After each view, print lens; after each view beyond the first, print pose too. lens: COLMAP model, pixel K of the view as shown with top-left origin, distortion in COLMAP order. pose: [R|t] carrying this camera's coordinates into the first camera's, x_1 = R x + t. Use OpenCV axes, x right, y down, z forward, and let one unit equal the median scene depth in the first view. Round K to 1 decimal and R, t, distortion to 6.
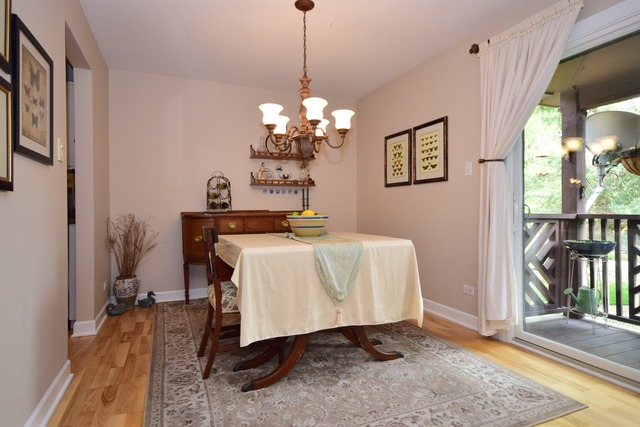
lens RADIAL K [[356.0, 0, 317.2], [0, 356.0, 209.5], [0, 0, 1]] dist [0.014034, -0.000553]
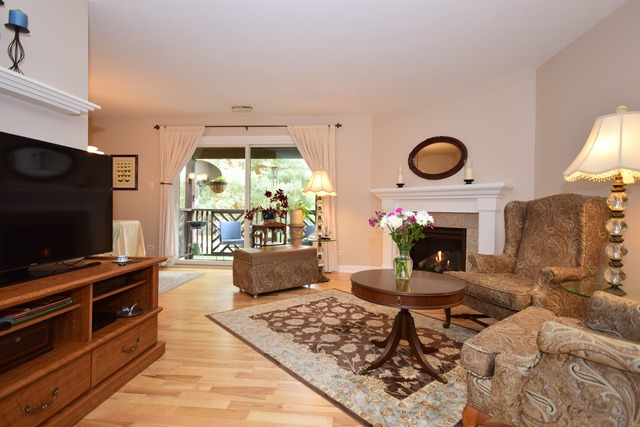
lens RADIAL K [[316.5, 0, 316.5], [0, 316.5, 209.0], [0, 0, 1]] dist [0.002182, 0.000418]
pose [[0.466314, 0.003758, 0.884611, -0.605544], [-0.015597, 0.999870, 0.003974, -0.004323], [-0.884482, -0.015651, 0.466313, -0.536688]]
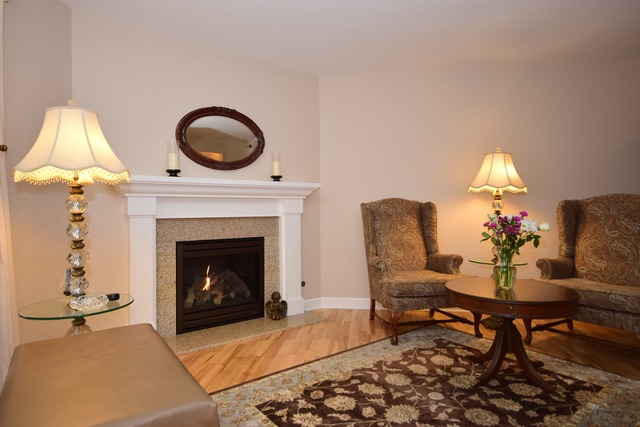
lens RADIAL K [[377.9, 0, 315.8], [0, 377.9, 212.9], [0, 0, 1]] dist [0.019339, 0.004337]
pose [[-0.866784, 0.003819, 0.498670, -0.039555], [0.006230, 0.999976, 0.003171, -0.008310], [-0.498645, 0.005855, -0.866786, 0.337700]]
